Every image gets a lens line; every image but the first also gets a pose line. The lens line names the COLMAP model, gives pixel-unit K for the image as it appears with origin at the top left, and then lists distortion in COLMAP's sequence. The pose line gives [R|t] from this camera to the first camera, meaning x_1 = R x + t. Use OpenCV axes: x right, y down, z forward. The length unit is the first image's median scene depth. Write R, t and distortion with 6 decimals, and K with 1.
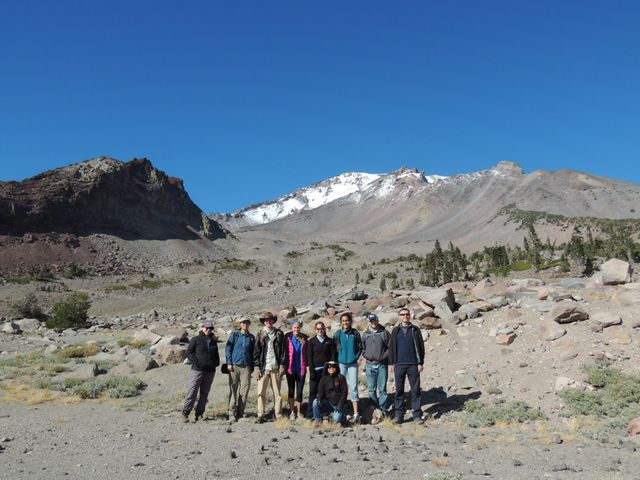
lens RADIAL K [[561.2, 0, 320.0], [0, 561.2, 240.0], [0, 0, 1]] dist [-0.019193, 0.001759]
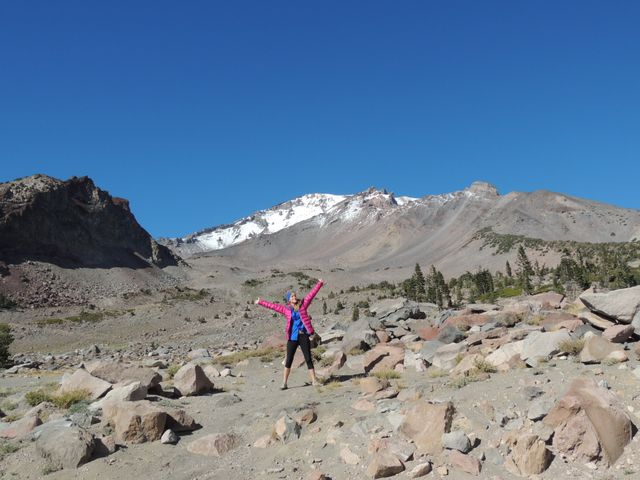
lens RADIAL K [[612.9, 0, 320.0], [0, 612.9, 240.0], [0, 0, 1]] dist [-0.027818, 0.006042]
pose [[0.997919, -0.002021, 0.064447, -0.001718], [0.004886, 0.999005, -0.044331, 0.000882], [-0.064294, 0.044554, 0.996936, 0.005668]]
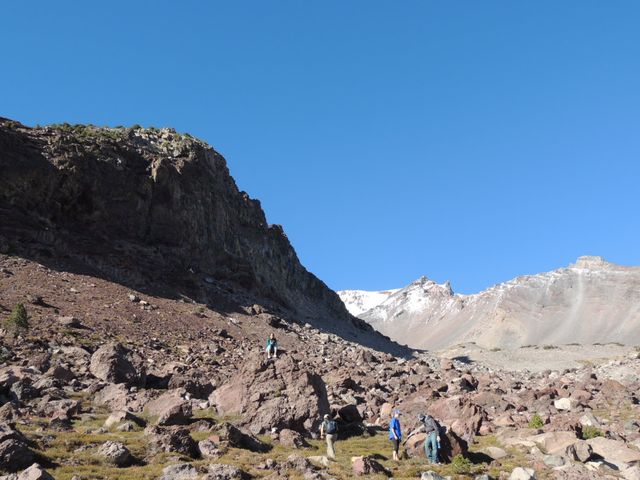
lens RADIAL K [[612.9, 0, 320.0], [0, 612.9, 240.0], [0, 0, 1]] dist [-0.027818, 0.006042]
pose [[0.995218, -0.015296, 0.096475, -0.283601], [0.036683, 0.973898, -0.224002, 0.031895], [-0.090531, 0.226470, 0.969802, 0.498654]]
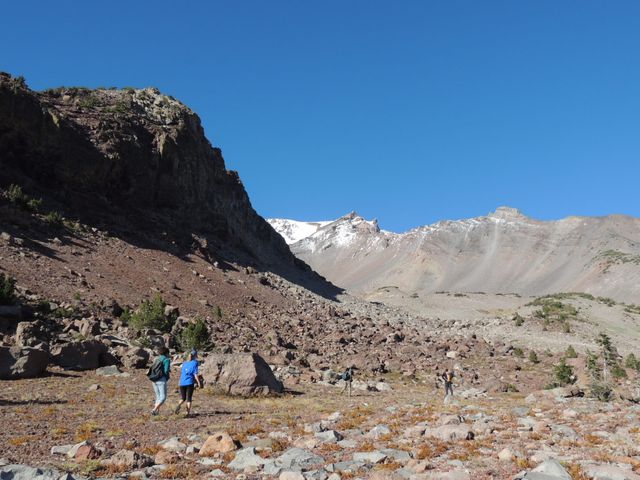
lens RADIAL K [[612.9, 0, 320.0], [0, 612.9, 240.0], [0, 0, 1]] dist [-0.027818, 0.006042]
pose [[0.976007, 0.045212, 0.212995, -0.312541], [-0.023221, 0.994239, -0.104638, 0.023292], [-0.216498, 0.097181, 0.971434, 0.427507]]
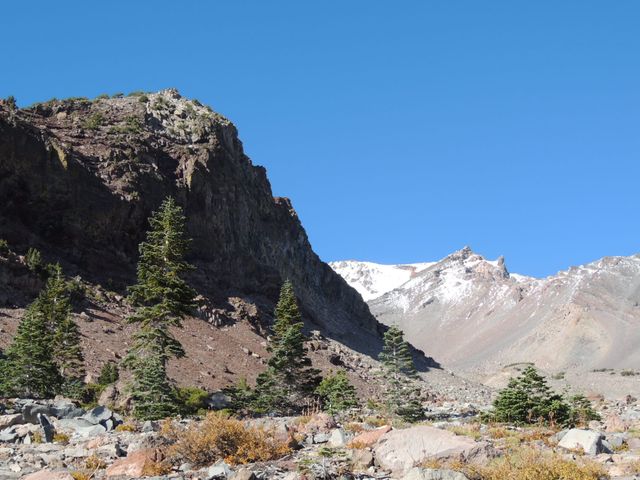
lens RADIAL K [[955.7, 0, 320.0], [0, 955.7, 240.0], [0, 0, 1]] dist [-0.072034, -0.053103]
pose [[0.993279, 0.025839, 0.112824, -0.318428], [-0.007770, 0.987450, -0.157741, 0.023966], [-0.115484, 0.155804, 0.981014, 0.392974]]
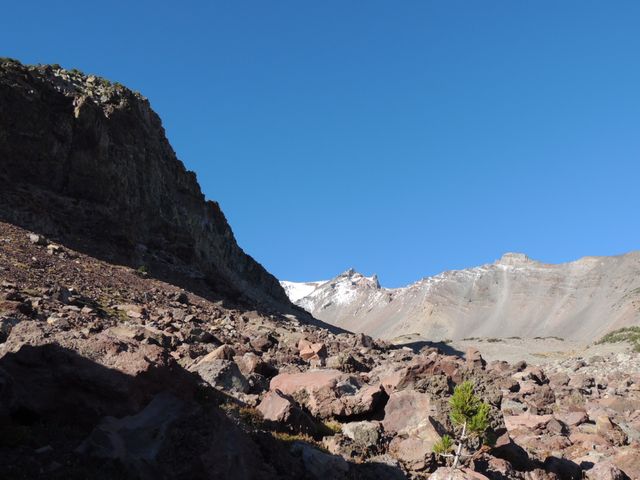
lens RADIAL K [[612.9, 0, 320.0], [0, 612.9, 240.0], [0, 0, 1]] dist [-0.027818, 0.006042]
pose [[0.976308, 0.018076, 0.215627, -0.291174], [0.027616, 0.977947, -0.207018, 0.031113], [-0.214614, 0.208068, 0.954279, 0.544004]]
